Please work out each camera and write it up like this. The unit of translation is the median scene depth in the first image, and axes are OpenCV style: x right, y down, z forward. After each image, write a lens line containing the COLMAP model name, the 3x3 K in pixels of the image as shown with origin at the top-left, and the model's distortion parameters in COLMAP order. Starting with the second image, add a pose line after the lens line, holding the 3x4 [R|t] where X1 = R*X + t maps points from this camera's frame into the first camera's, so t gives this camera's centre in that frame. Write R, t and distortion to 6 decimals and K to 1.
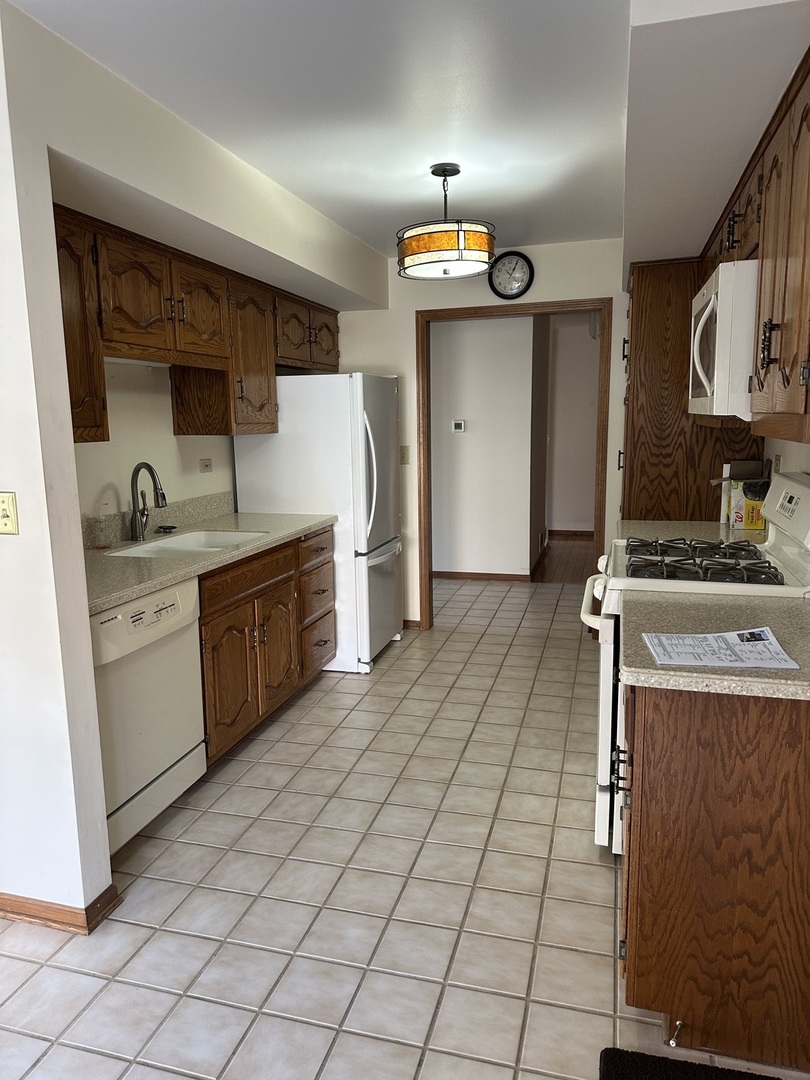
lens RADIAL K [[754.6, 0, 405.1], [0, 754.6, 549.2], [0, 0, 1]] dist [0.076563, -0.094664]
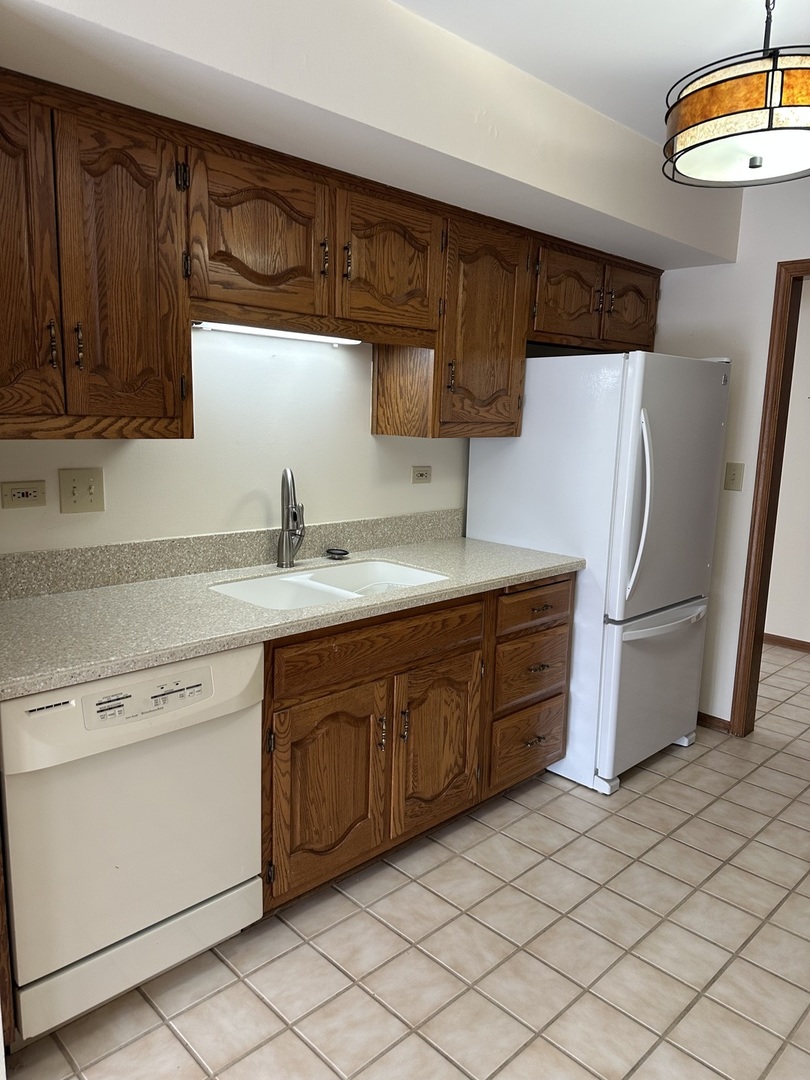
lens RADIAL K [[754.6, 0, 405.1], [0, 754.6, 549.2], [0, 0, 1]] dist [0.076563, -0.094664]
pose [[0.861485, 0.126887, -0.491675, 0.120520], [-0.124136, 0.991523, 0.038380, -0.067852], [0.492376, 0.027971, 0.869933, 0.355199]]
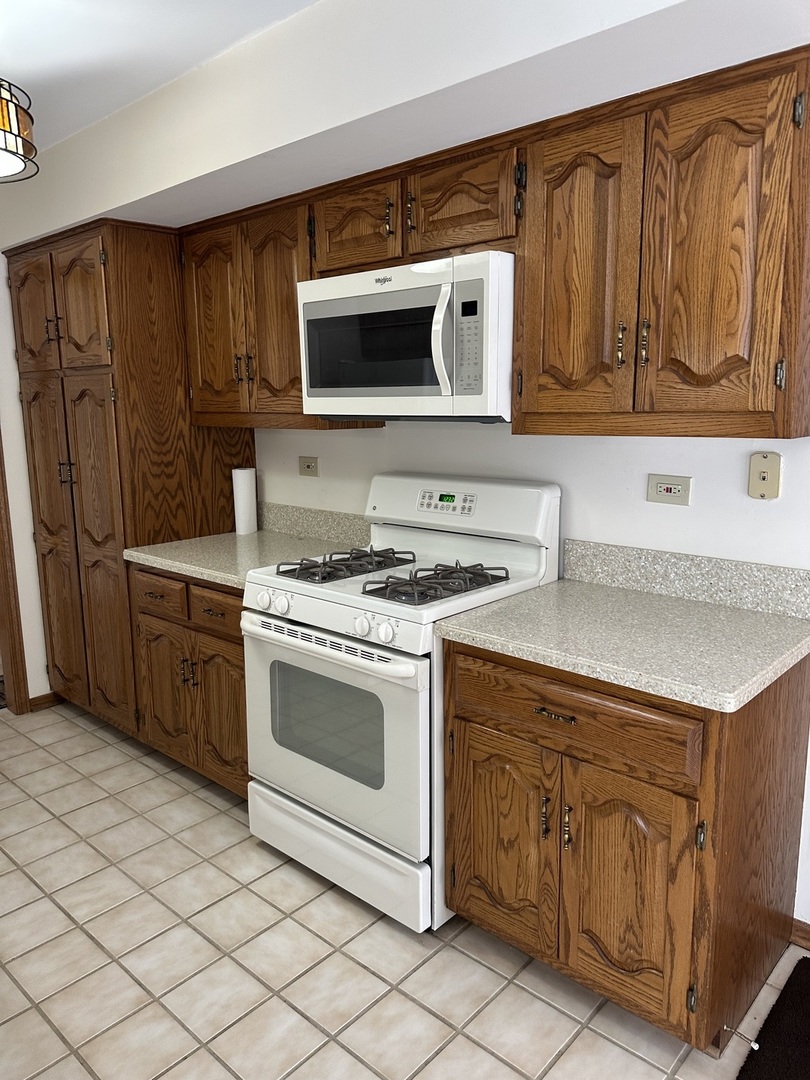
lens RADIAL K [[753.1, 0, 406.2], [0, 753.1, 542.8], [0, 0, 1]] dist [0.069425, -0.087170]
pose [[0.444911, -0.146956, 0.883435, -0.288835], [0.155410, 0.984148, 0.085442, -0.069389], [-0.881988, 0.099280, 0.460697, 0.403438]]
